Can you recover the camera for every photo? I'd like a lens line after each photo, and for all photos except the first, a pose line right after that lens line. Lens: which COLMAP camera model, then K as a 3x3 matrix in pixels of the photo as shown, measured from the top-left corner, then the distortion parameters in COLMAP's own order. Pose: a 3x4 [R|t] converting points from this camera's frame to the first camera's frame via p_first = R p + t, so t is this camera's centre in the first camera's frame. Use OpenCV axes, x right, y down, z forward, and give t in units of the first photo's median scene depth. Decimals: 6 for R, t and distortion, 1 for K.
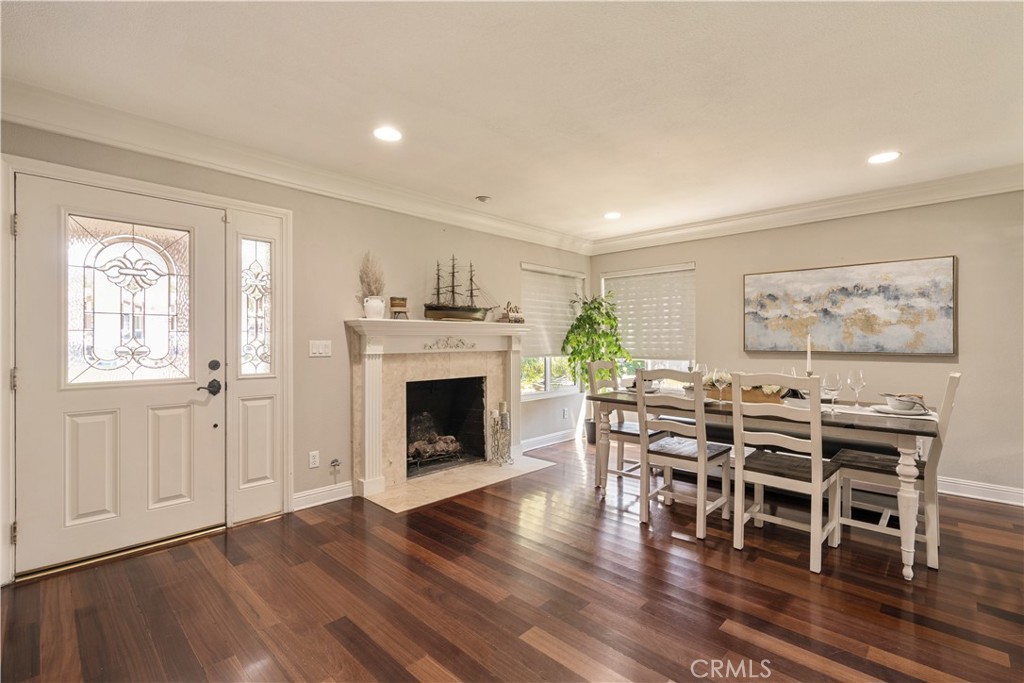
lens RADIAL K [[459.9, 0, 512.0], [0, 459.9, 341.5], [0, 0, 1]] dist [0.001346, -0.000028]
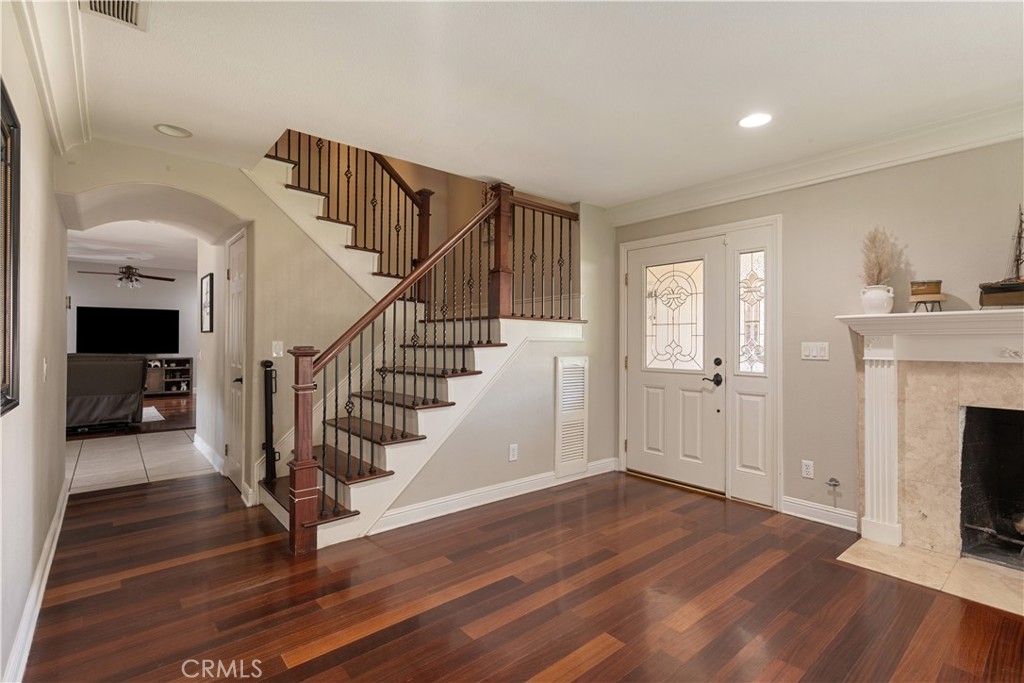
lens RADIAL K [[482.2, 0, 512.0], [0, 482.2, 341.5], [0, 0, 1]] dist [0.001663, 0.000111]
pose [[-0.100847, -0.001910, -0.994900, 0.605953], [-0.006189, 0.999980, -0.001292, 0.001136], [0.994883, 0.006027, -0.100857, 0.495711]]
